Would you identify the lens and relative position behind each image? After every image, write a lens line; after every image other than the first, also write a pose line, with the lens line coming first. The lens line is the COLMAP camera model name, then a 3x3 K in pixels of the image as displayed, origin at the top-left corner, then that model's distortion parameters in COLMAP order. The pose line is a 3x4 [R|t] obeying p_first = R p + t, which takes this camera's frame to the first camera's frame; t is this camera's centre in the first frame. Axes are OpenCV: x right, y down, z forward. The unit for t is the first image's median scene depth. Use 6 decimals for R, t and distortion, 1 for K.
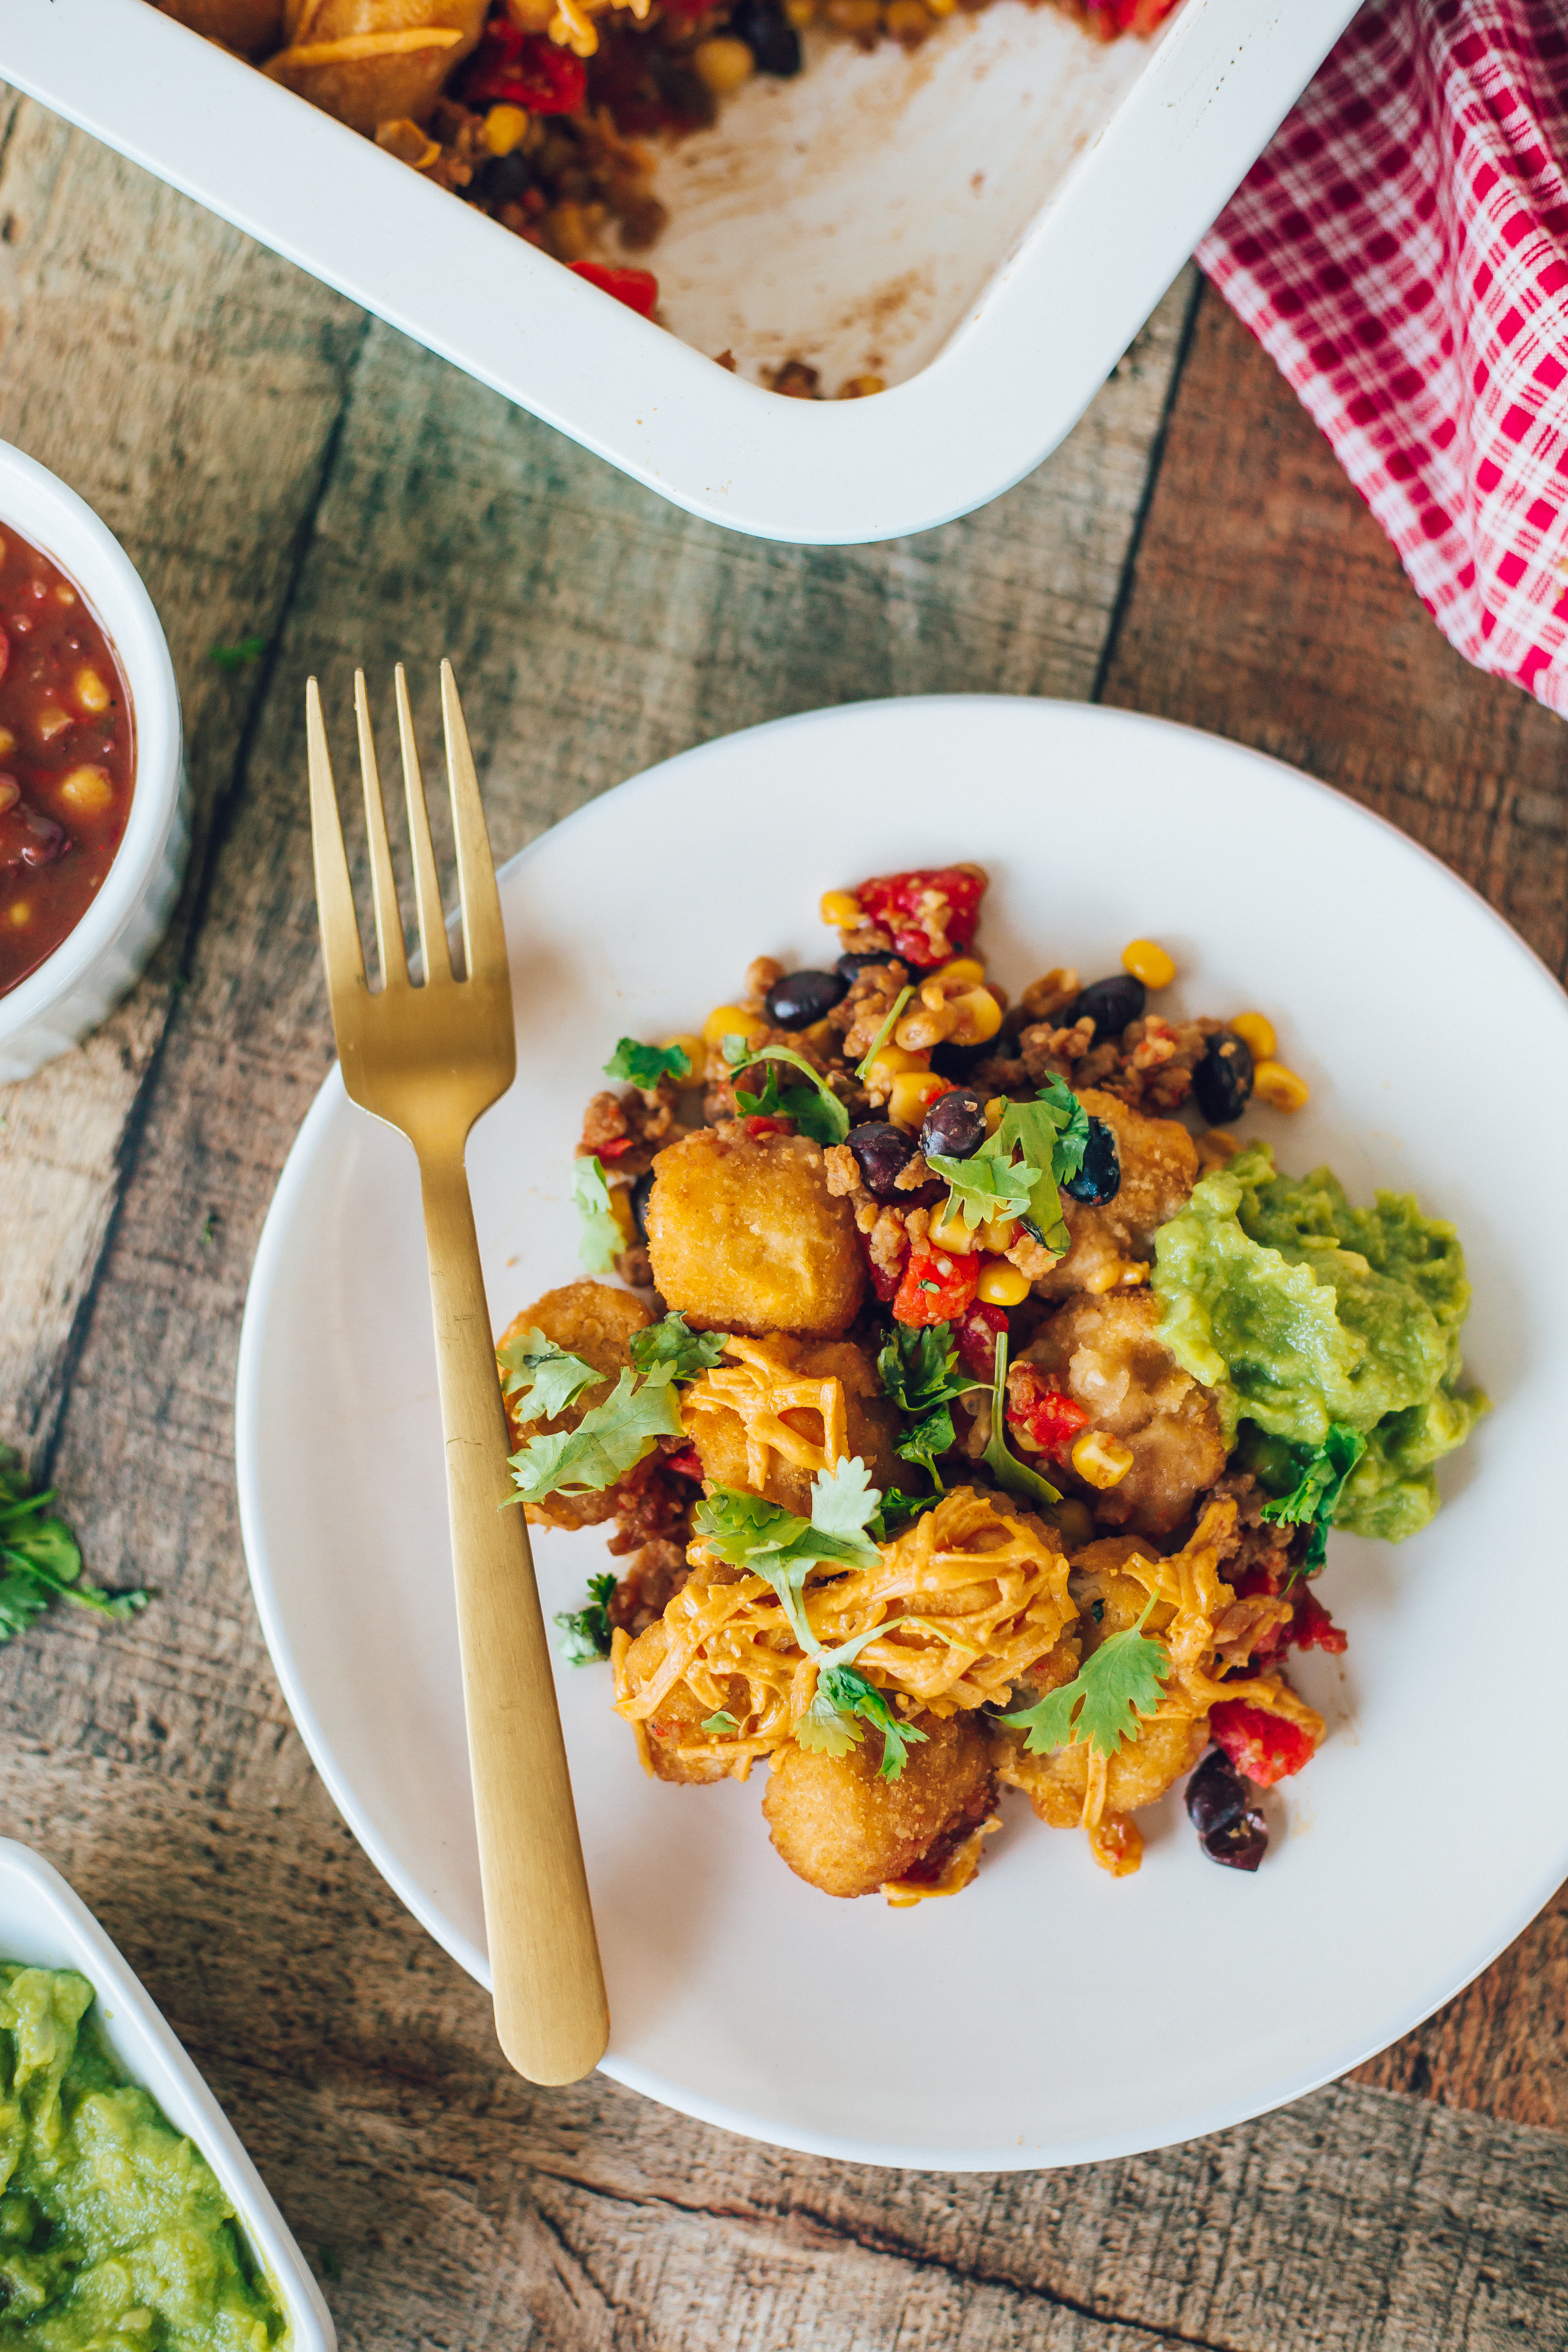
lens RADIAL K [[3731.4, 0, 784.0], [0, 3731.4, 1176.0], [0, 0, 1]] dist [-0.172586, -0.040328]
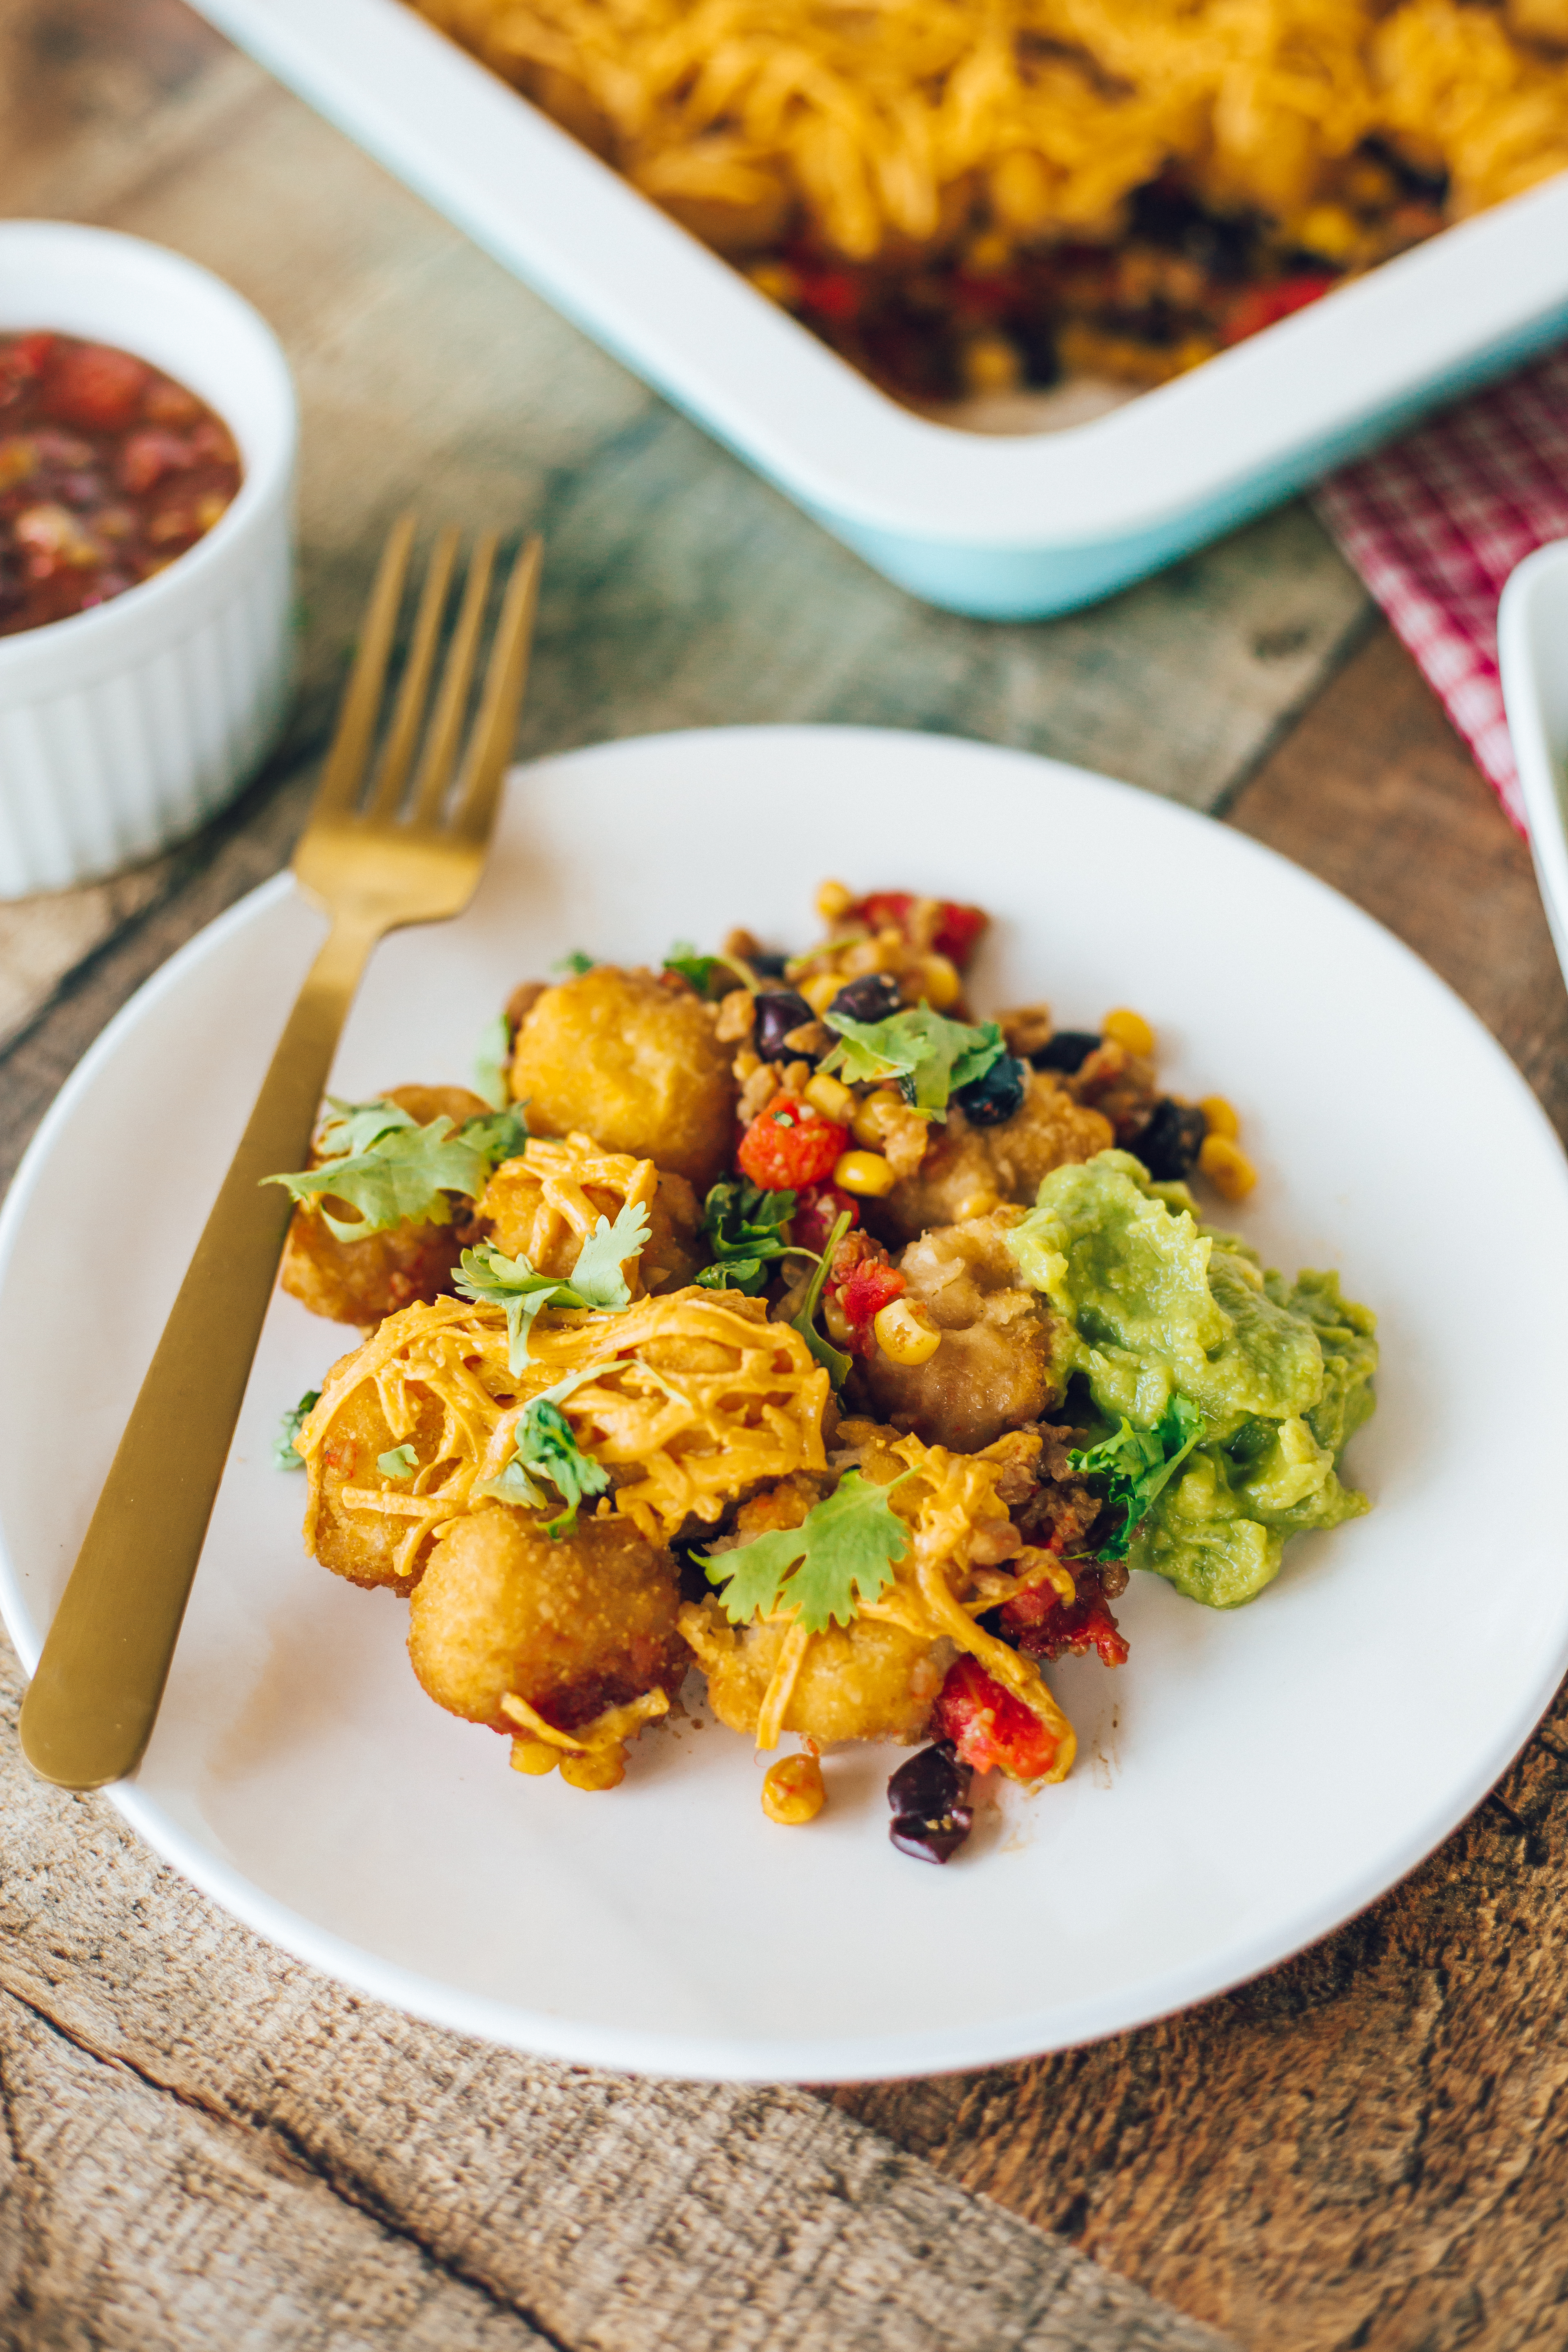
lens RADIAL K [[3731.4, 0, 784.0], [0, 3731.4, 1176.0], [0, 0, 1]] dist [-0.172586, -0.040328]
pose [[0.946626, 0.247106, -0.206973, 0.223040], [-0.319256, 0.807288, -0.496348, 0.476358], [0.044436, 0.535933, 0.843090, 0.220064]]
